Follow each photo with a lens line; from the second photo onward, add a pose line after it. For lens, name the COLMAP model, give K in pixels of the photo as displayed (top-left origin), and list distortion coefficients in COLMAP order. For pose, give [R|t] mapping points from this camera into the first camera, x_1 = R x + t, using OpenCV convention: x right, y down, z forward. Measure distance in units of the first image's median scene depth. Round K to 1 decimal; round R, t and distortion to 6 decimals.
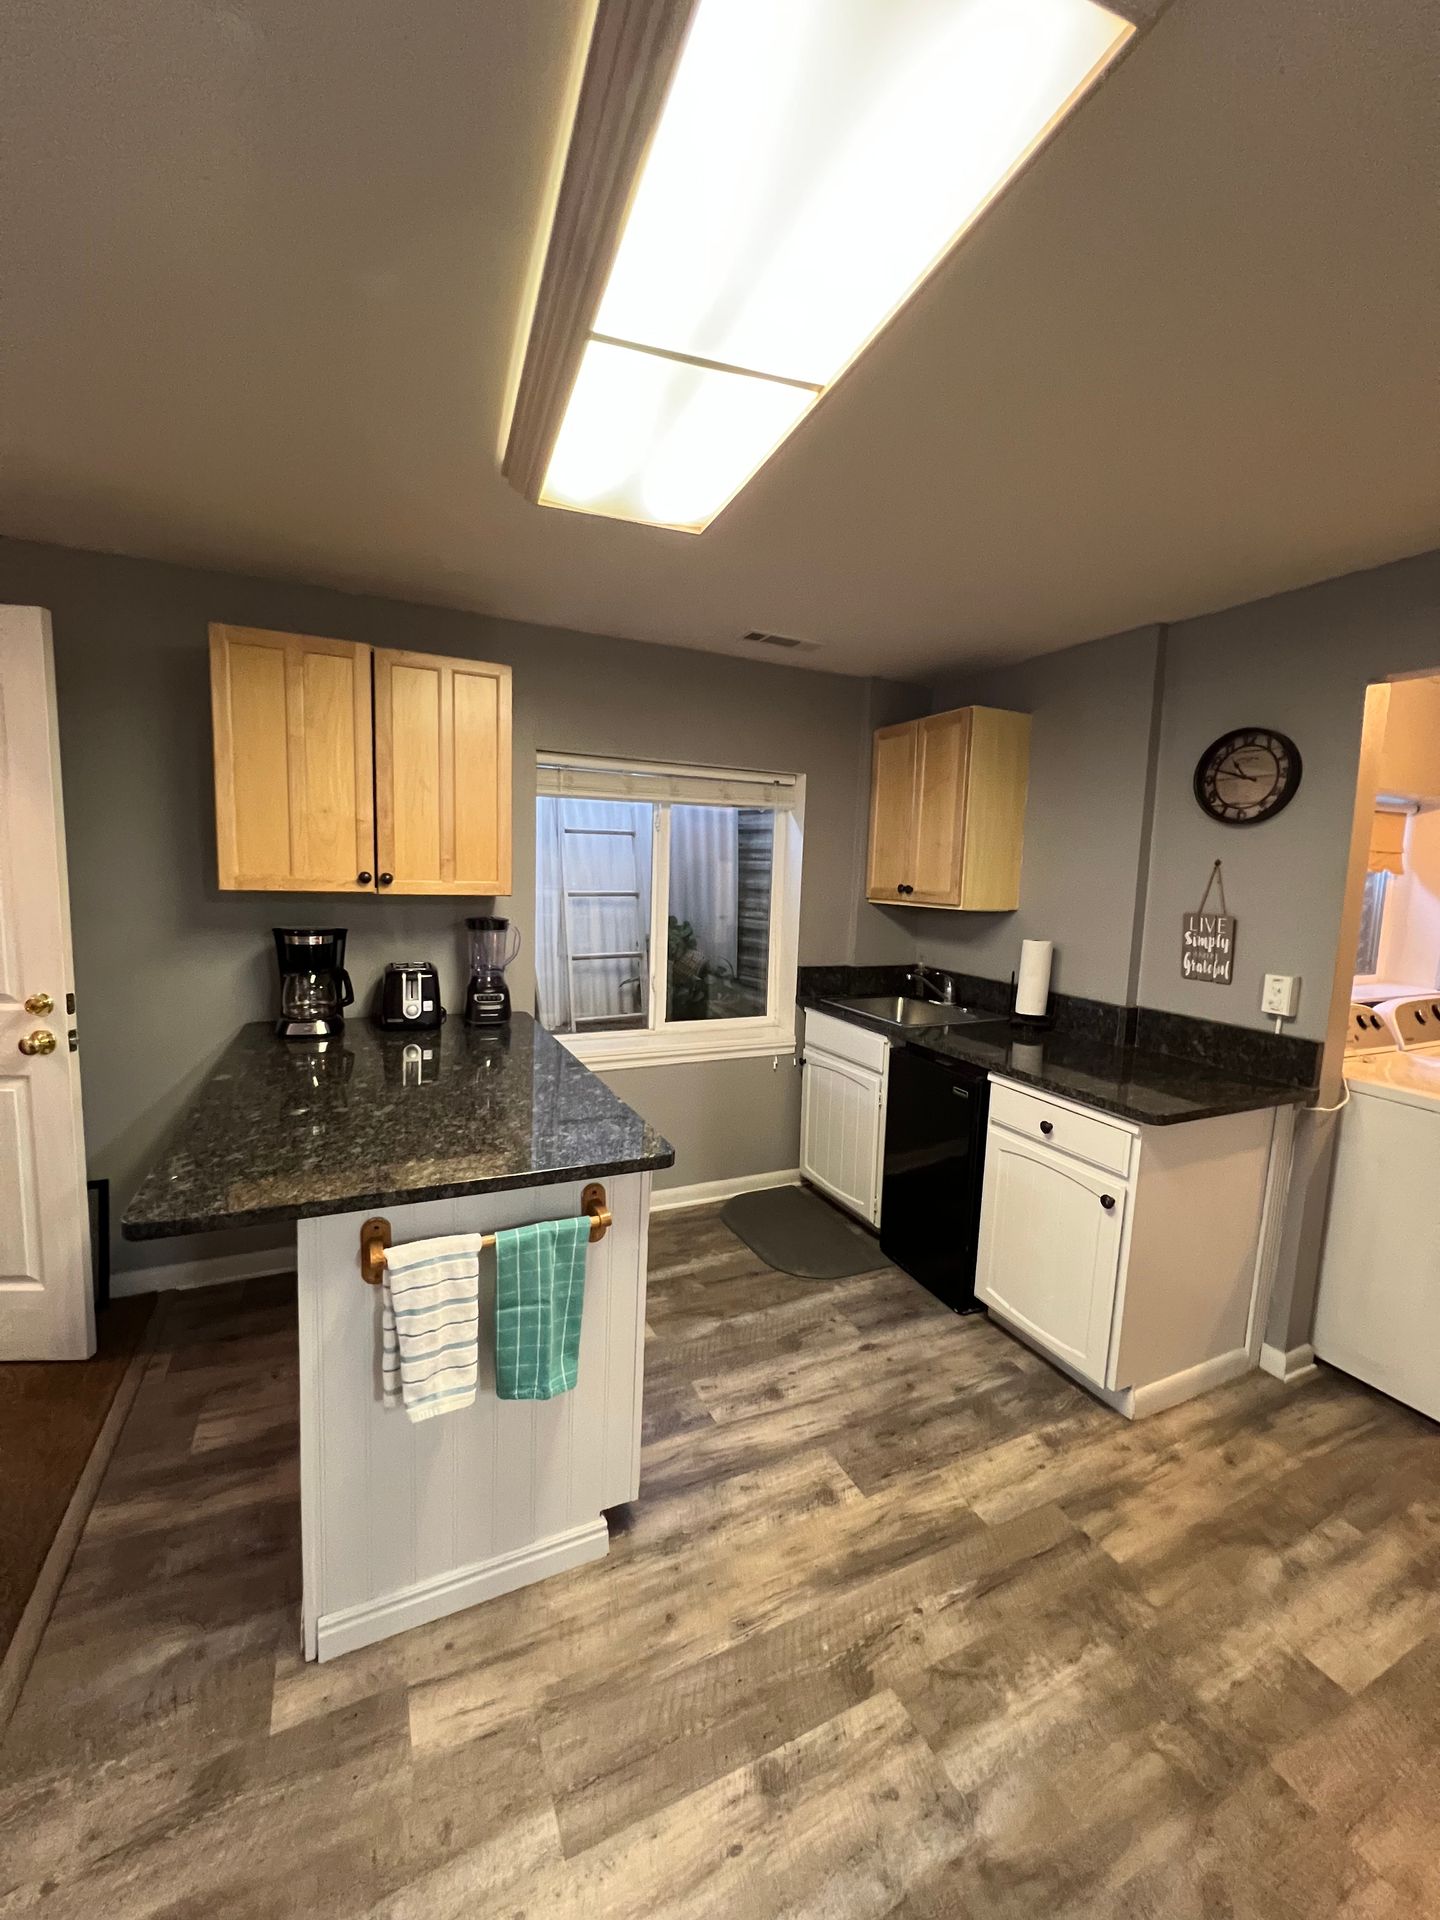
lens RADIAL K [[769.7, 0, 723.9], [0, 769.7, 957.0], [0, 0, 1]] dist [-0.002751, 0.000092]
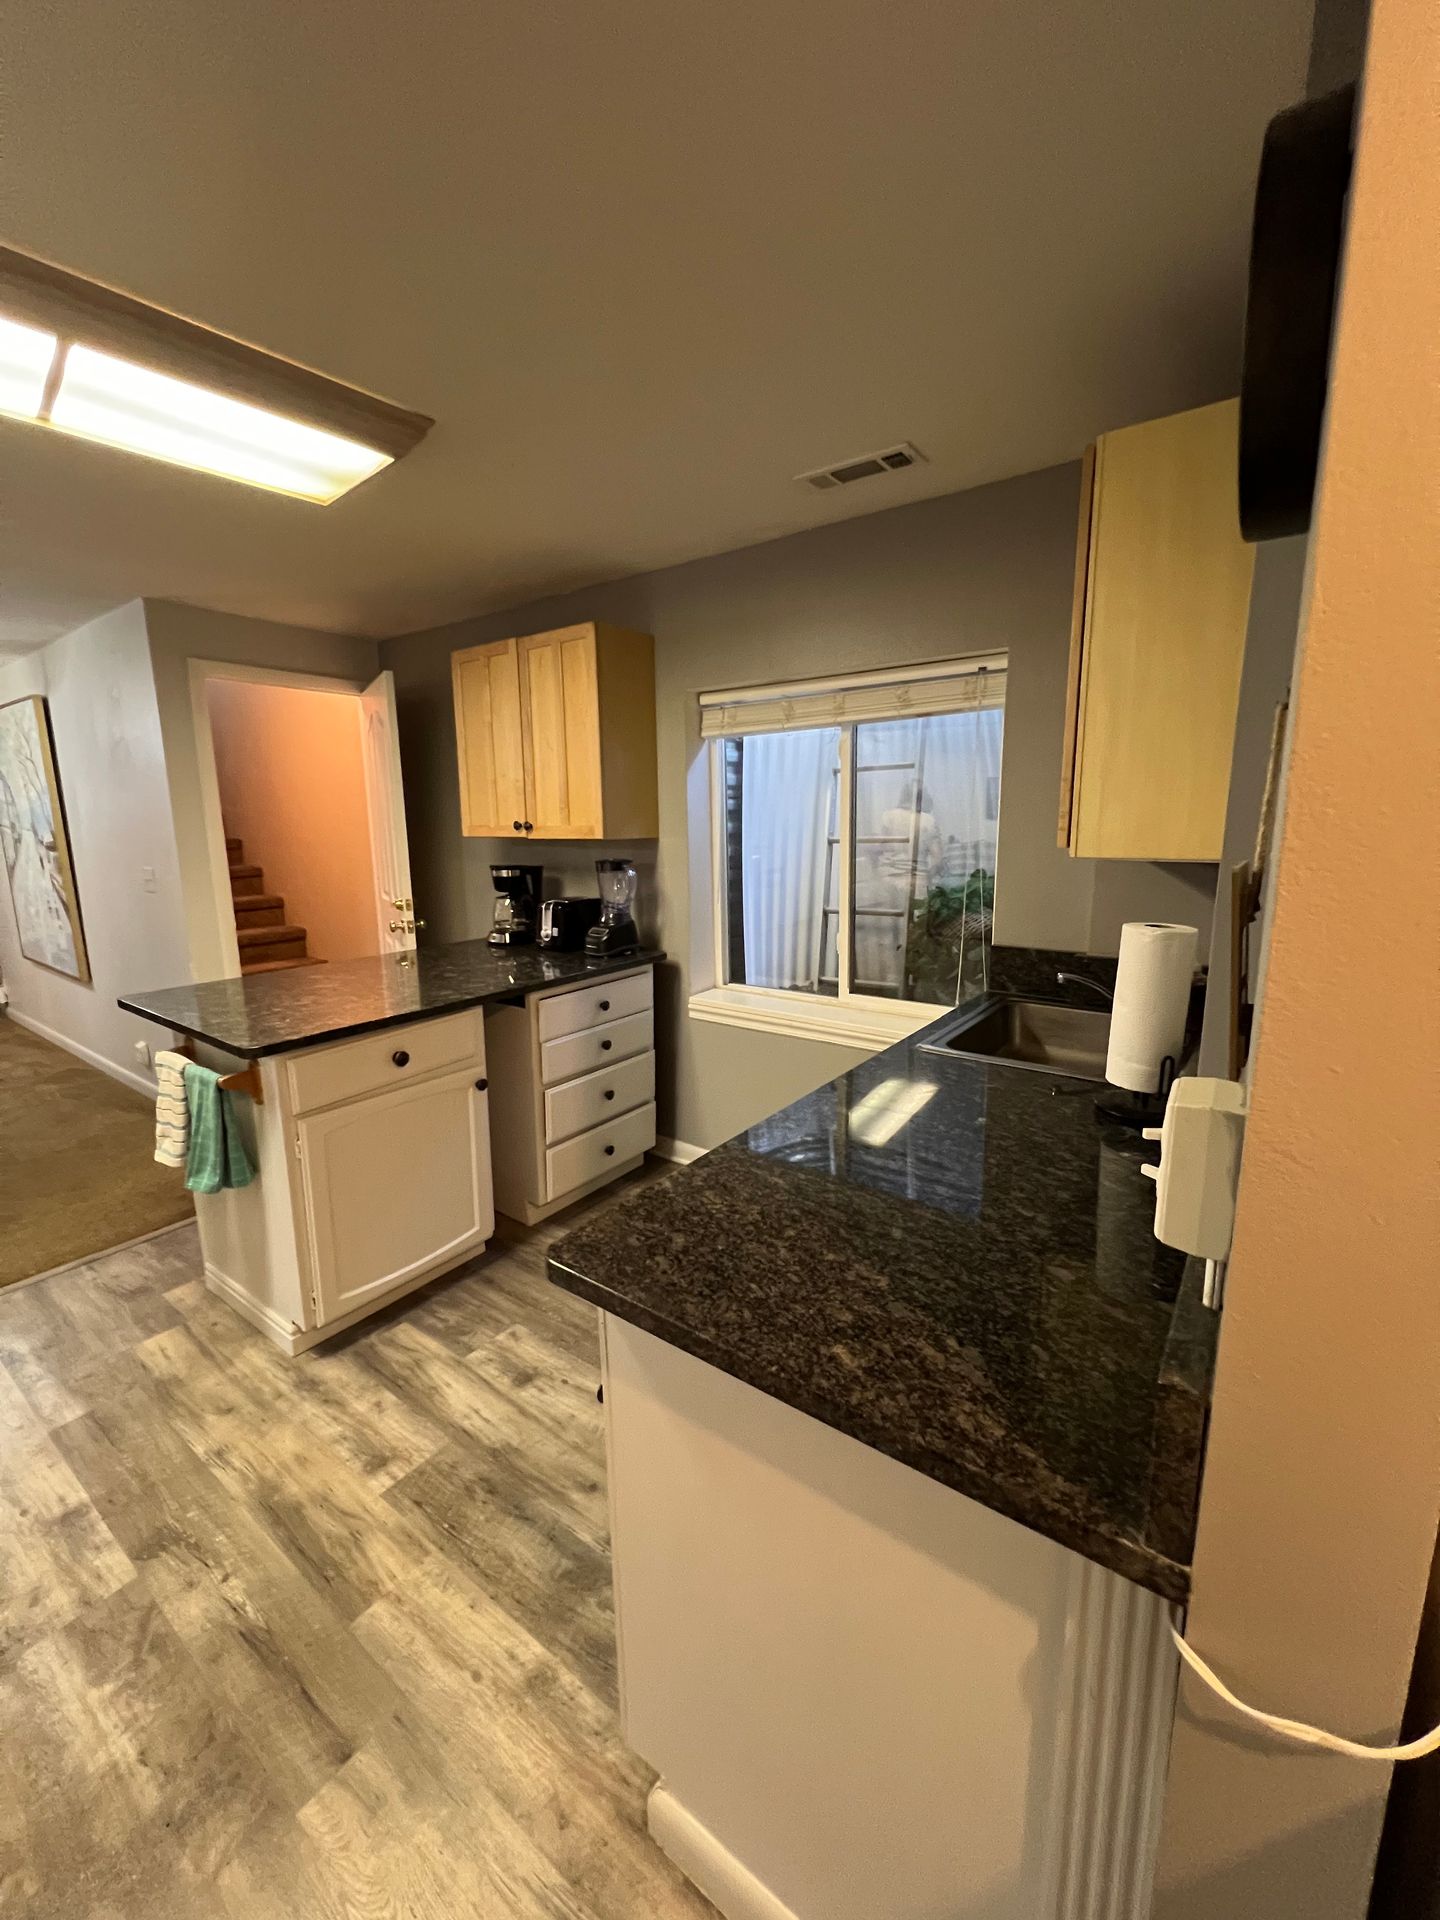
lens RADIAL K [[762.9, 0, 722.7], [0, 762.9, 956.6], [0, 0, 1]] dist [-0.001935, 0.000225]
pose [[0.473008, 0.120743, -0.872745, 1.170987], [-0.075500, 0.992476, 0.096389, -0.048451], [0.877817, 0.020300, 0.478566, 0.983998]]
